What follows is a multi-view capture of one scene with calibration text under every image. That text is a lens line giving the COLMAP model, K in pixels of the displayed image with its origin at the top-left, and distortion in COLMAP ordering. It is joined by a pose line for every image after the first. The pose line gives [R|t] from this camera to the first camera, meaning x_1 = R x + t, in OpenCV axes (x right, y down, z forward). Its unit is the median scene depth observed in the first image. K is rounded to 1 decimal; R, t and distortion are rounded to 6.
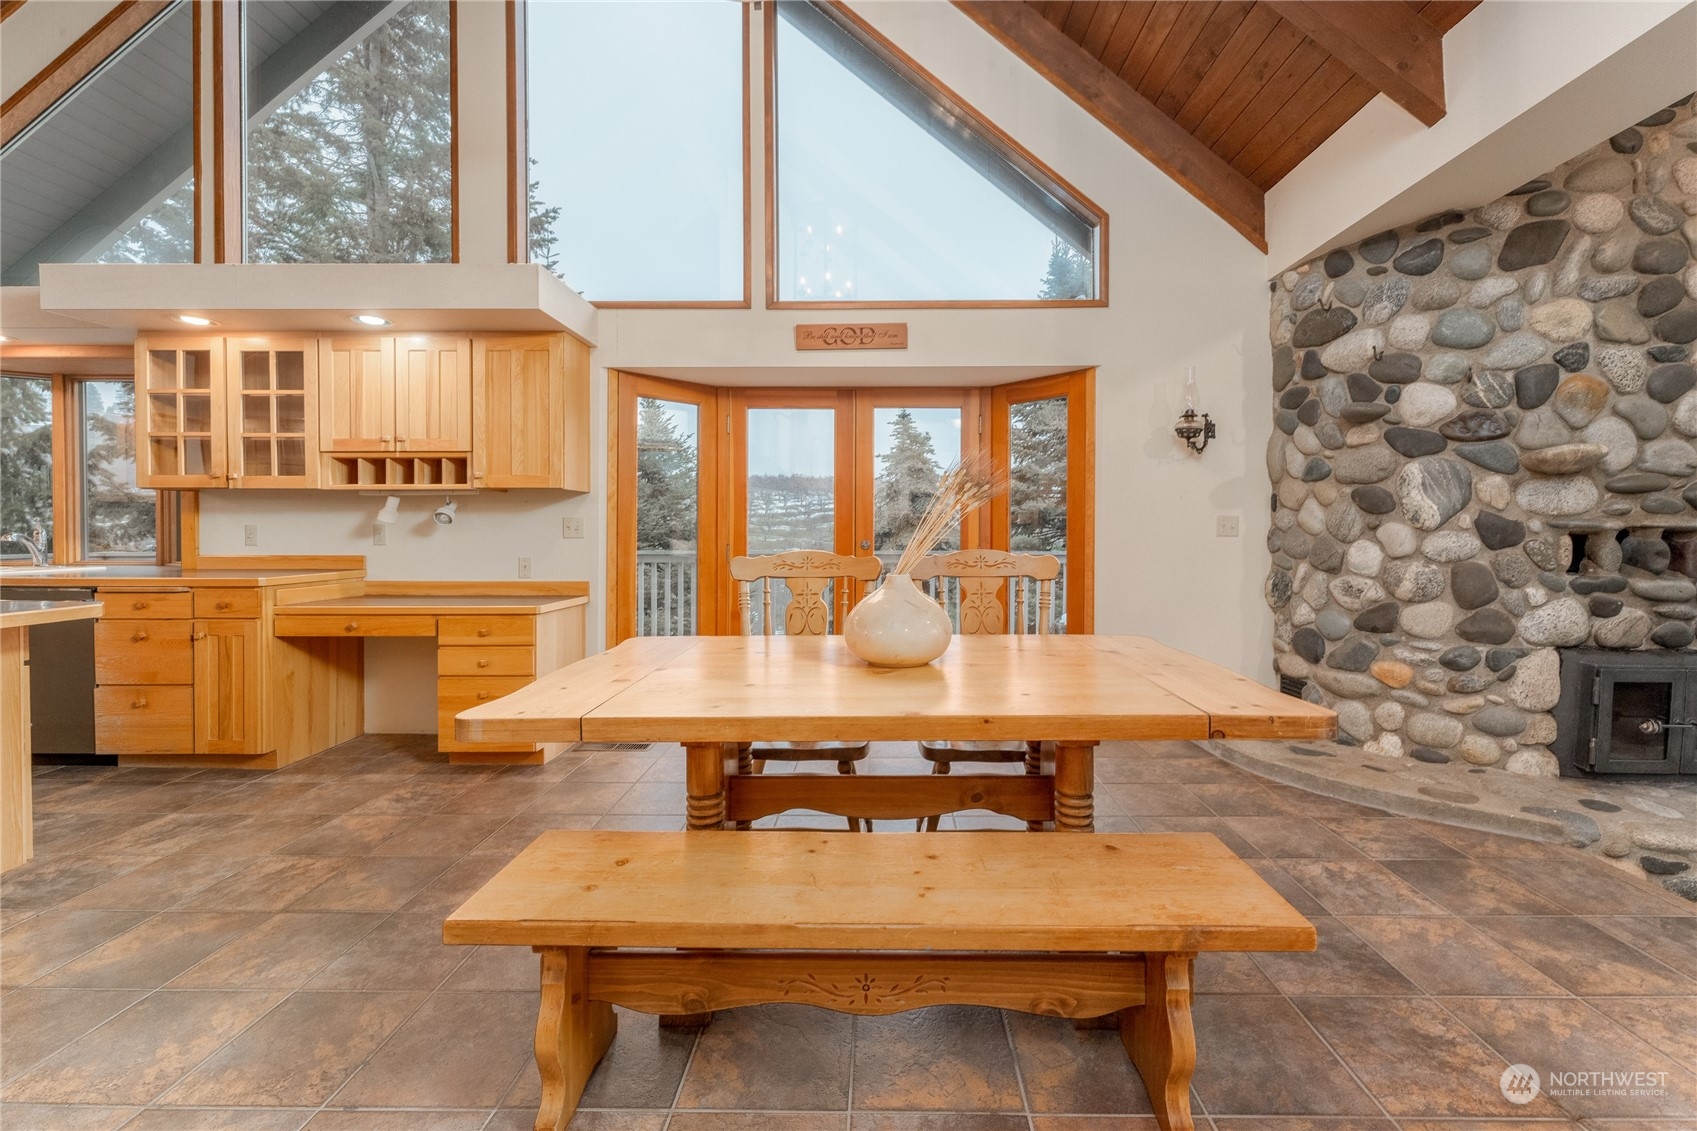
lens RADIAL K [[689.1, 0, 875.0], [0, 689.1, 536.6], [0, 0, 1]] dist [-0.003505, 0.001847]
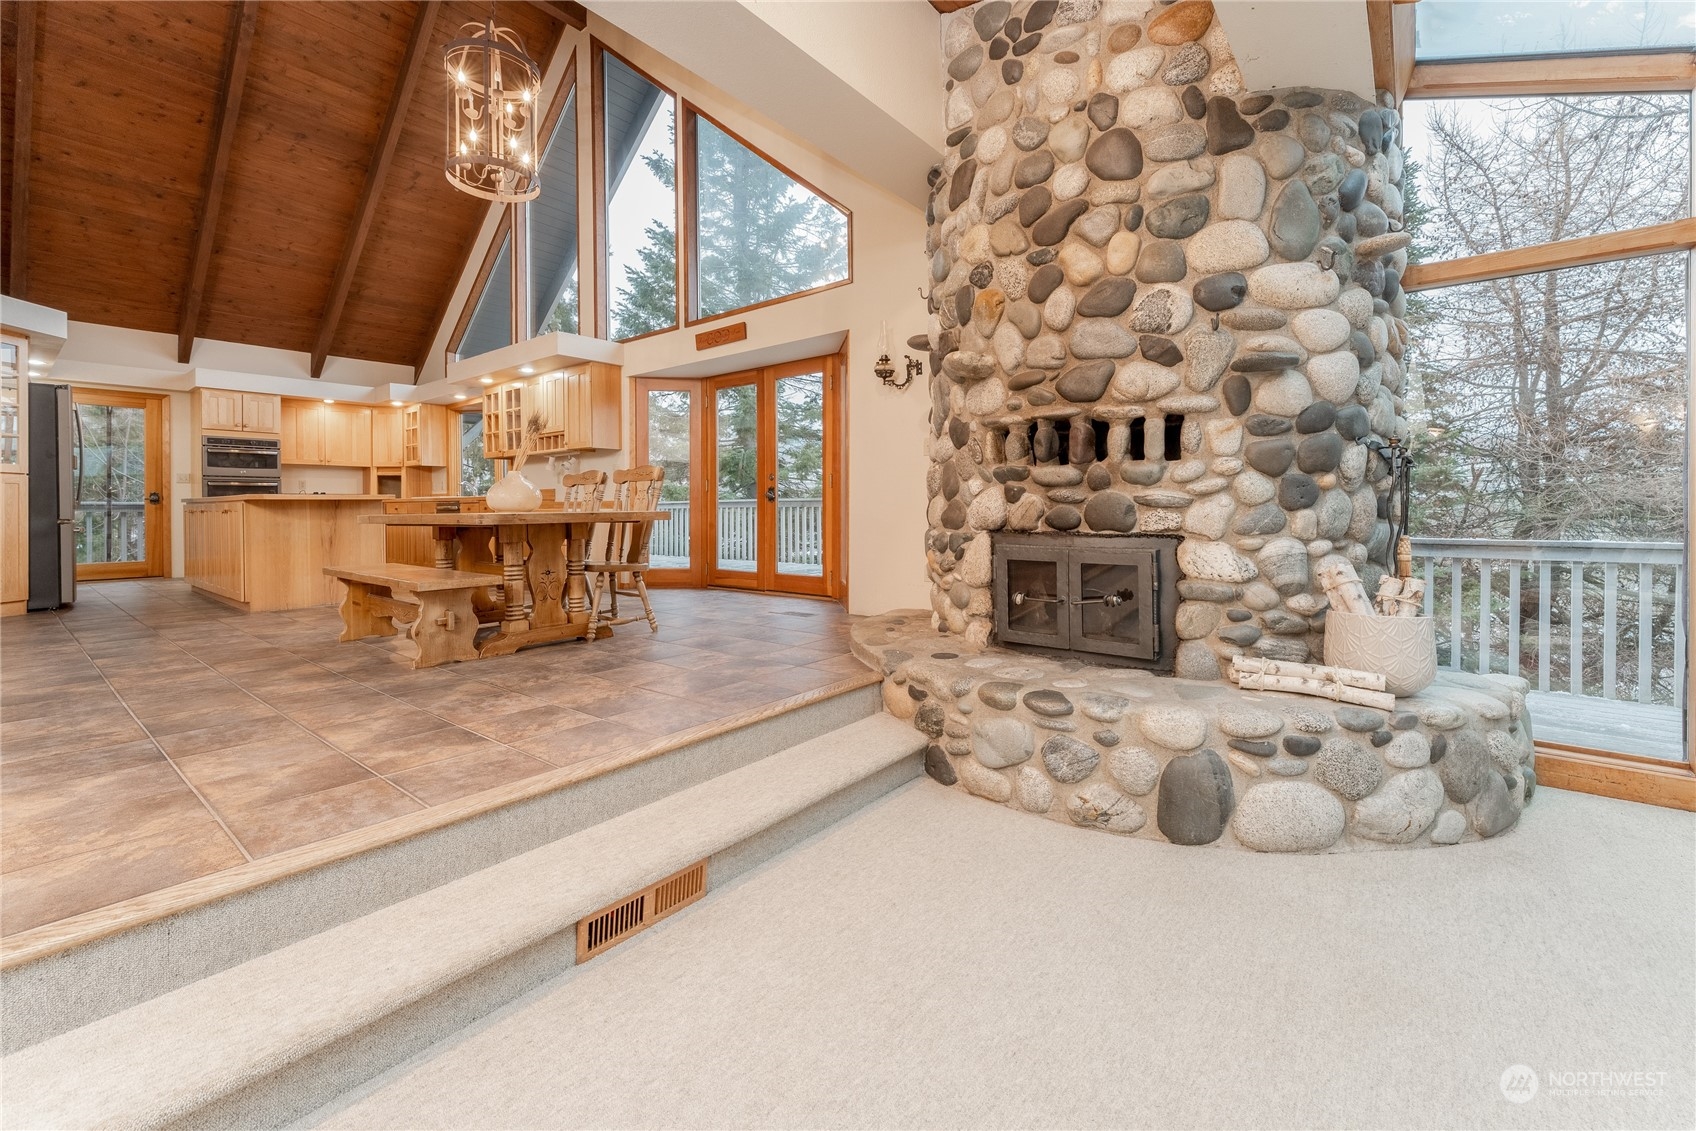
lens RADIAL K [[688.7, 0, 857.5], [0, 688.7, 515.9], [0, 0, 1]] dist [-0.003505, 0.001847]
pose [[0.792753, 0.001518, -0.609542, 1.381231], [0.004550, 0.999954, 0.008408, 0.114900], [0.609527, -0.009439, 0.792709, -0.035553]]
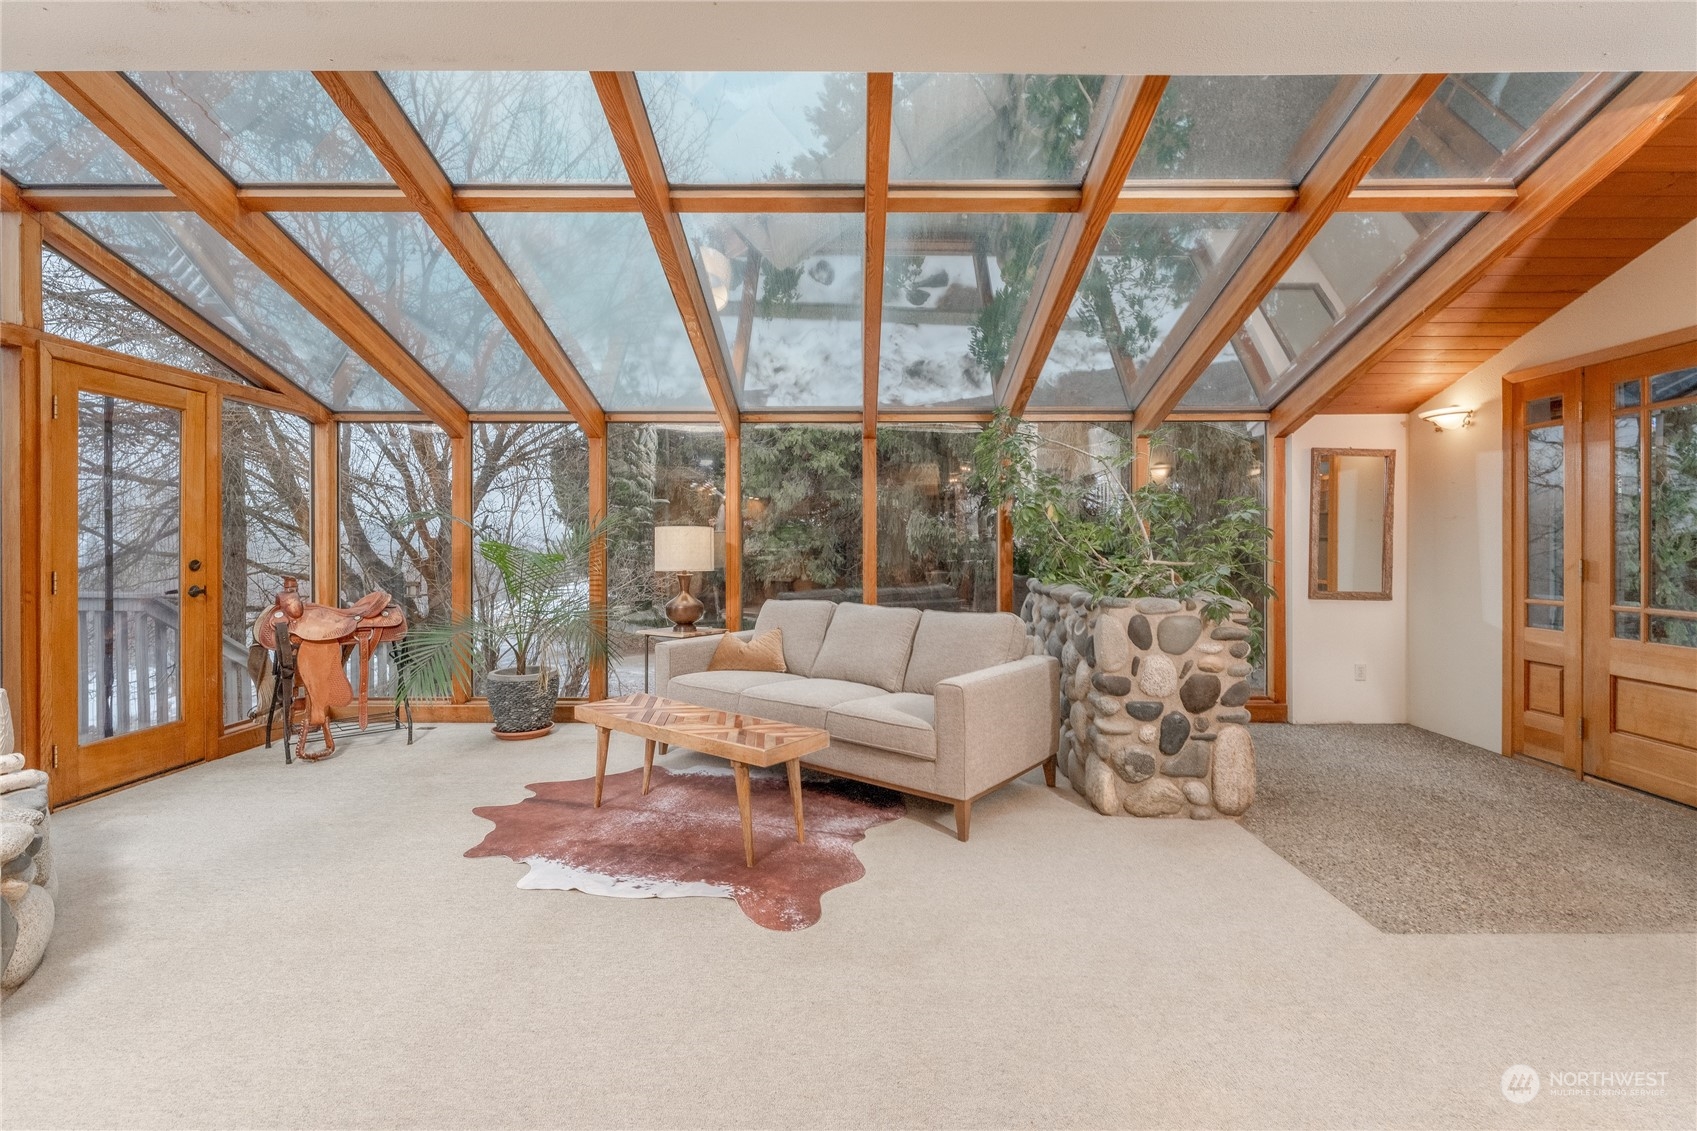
lens RADIAL K [[764.5, 0, 862.8], [0, 764.5, 548.1], [0, 0, 1]] dist [-0.001264, -0.000458]
pose [[-0.022899, -0.017883, 0.999578, 0.593319], [0.007125, 0.999812, 0.018050, 0.077441], [-0.999712, 0.007535, -0.022768, 0.049836]]
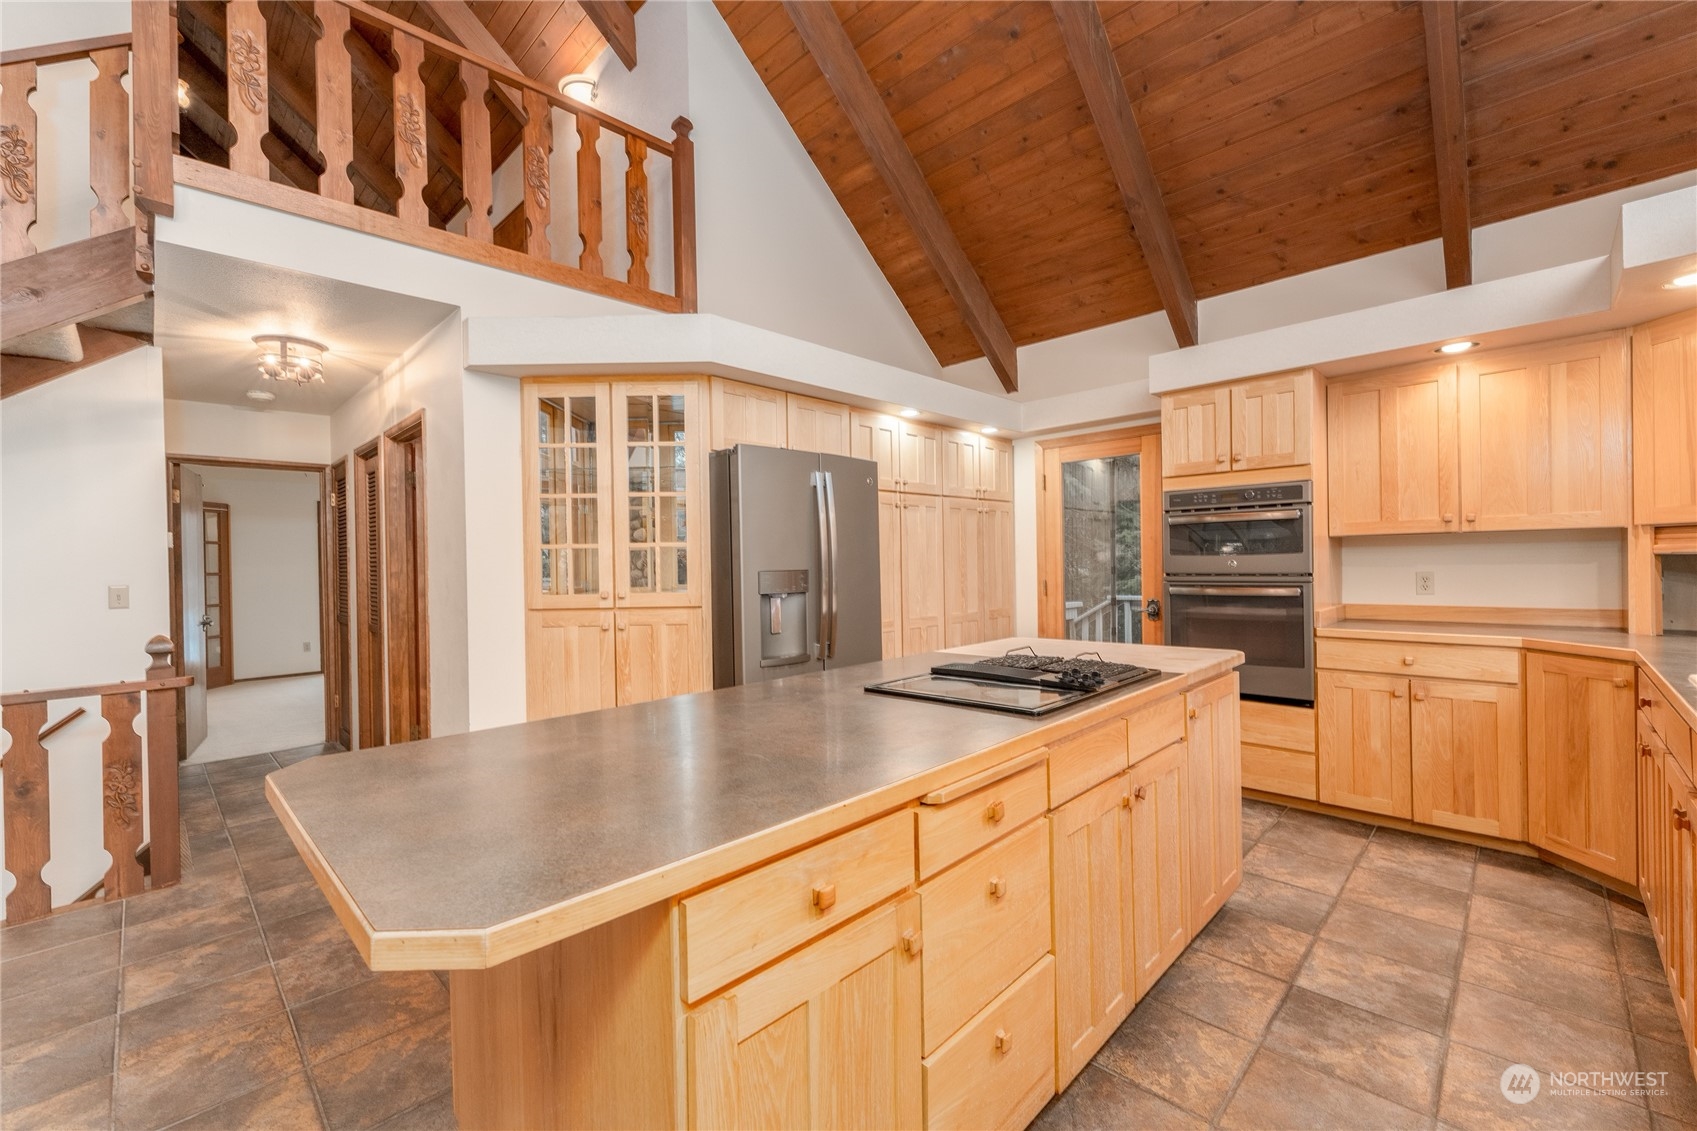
lens RADIAL K [[689.1, 0, 854.9], [0, 689.1, 566.3], [0, 0, 1]] dist [-0.003505, 0.001847]
pose [[-0.696462, 0.017729, -0.717374, -0.710486], [0.012254, 0.999843, 0.012812, -0.052693], [0.717489, 0.000133, -0.696570, 0.926148]]
